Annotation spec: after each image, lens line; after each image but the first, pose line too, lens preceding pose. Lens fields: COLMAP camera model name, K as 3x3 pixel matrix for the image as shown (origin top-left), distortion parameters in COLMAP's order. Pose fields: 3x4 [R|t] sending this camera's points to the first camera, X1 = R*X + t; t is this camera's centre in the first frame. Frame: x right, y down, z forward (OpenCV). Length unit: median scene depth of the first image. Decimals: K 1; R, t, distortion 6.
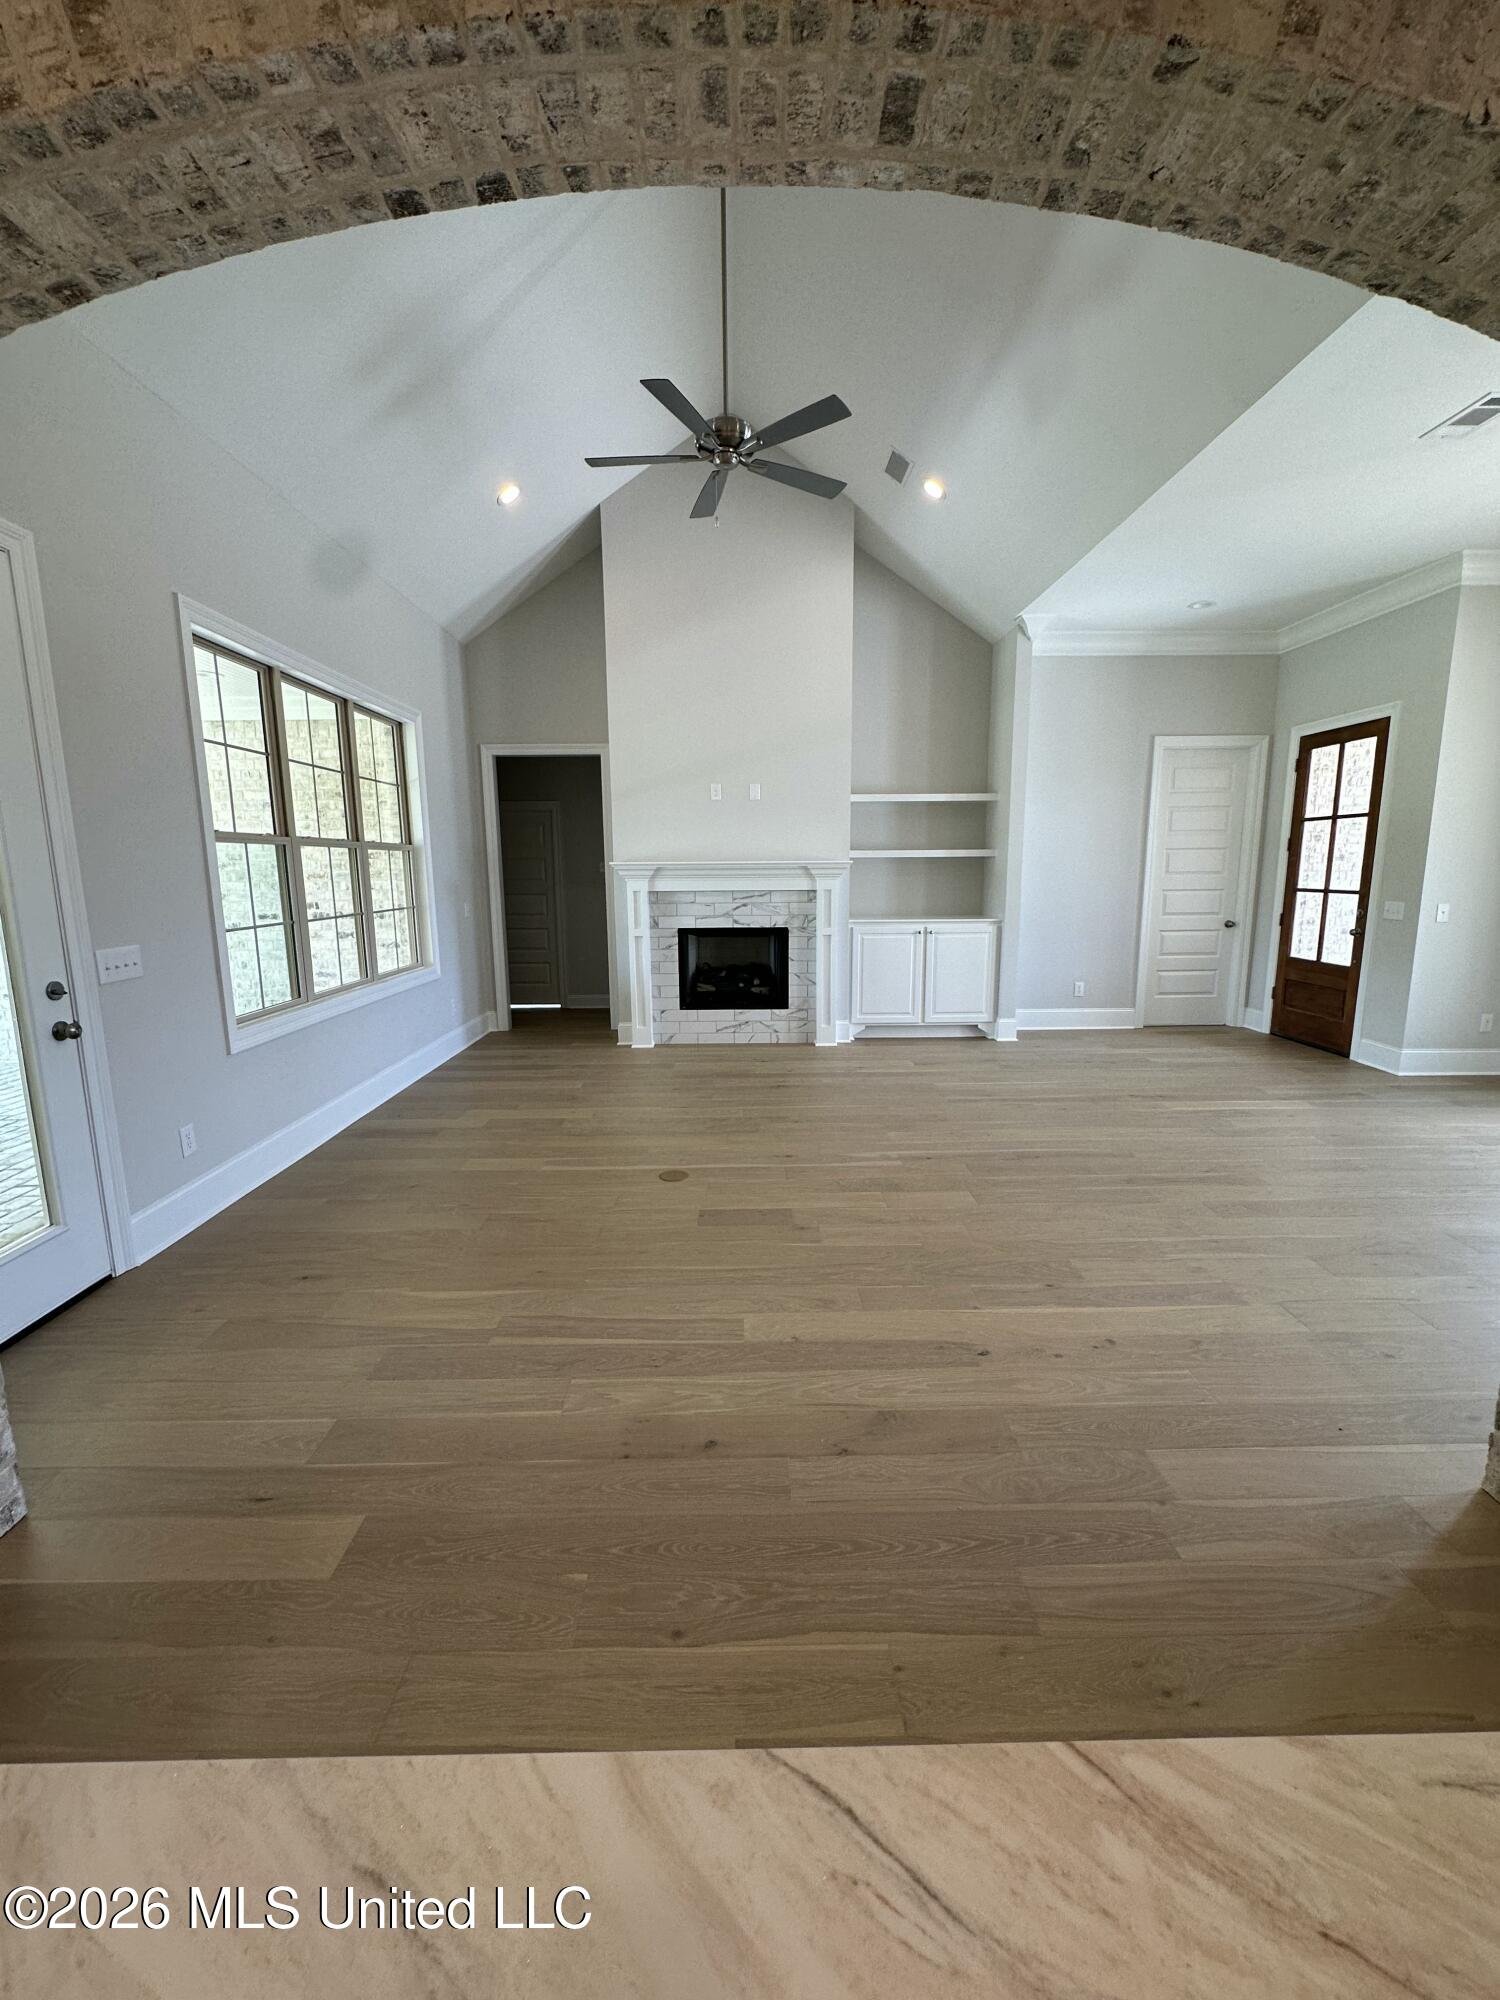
lens RADIAL K [[798.4, 0, 751.6], [0, 798.4, 998.8], [0, 0, 1]] dist [-0.001485, 0.000299]
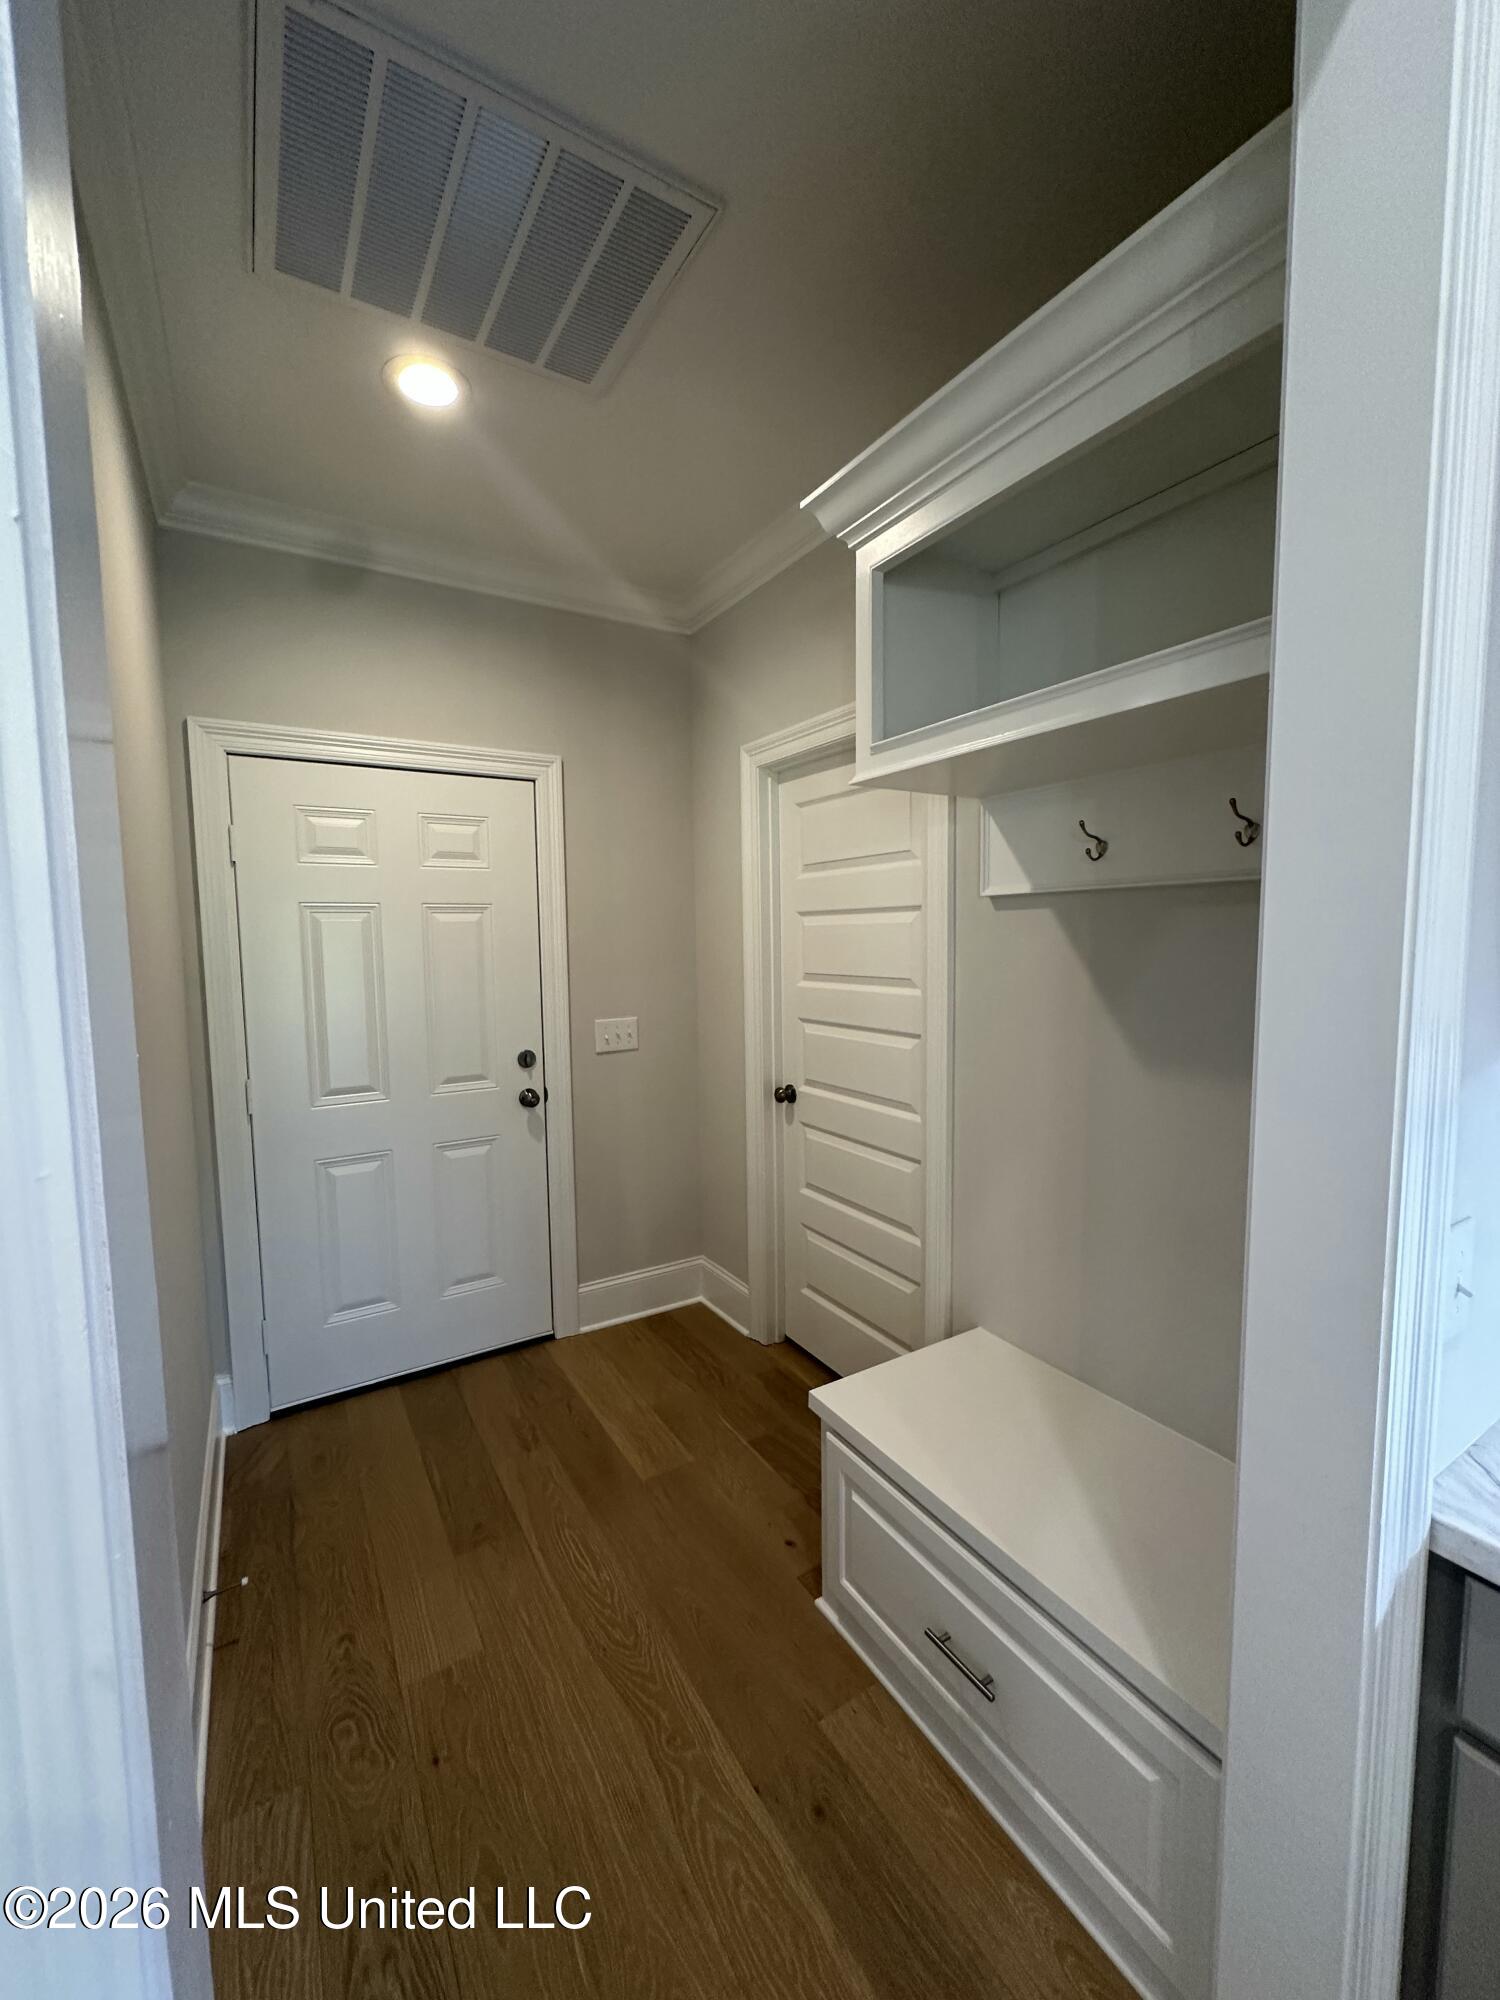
lens RADIAL K [[798.4, 0, 751.6], [0, 798.4, 998.8], [0, 0, 1]] dist [-0.001485, 0.000299]
pose [[0.513303, 0.075111, -0.854914, 0.179399], [-0.133247, 0.991058, 0.007069, -0.124807], [0.847800, 0.110286, 0.518721, 0.610727]]
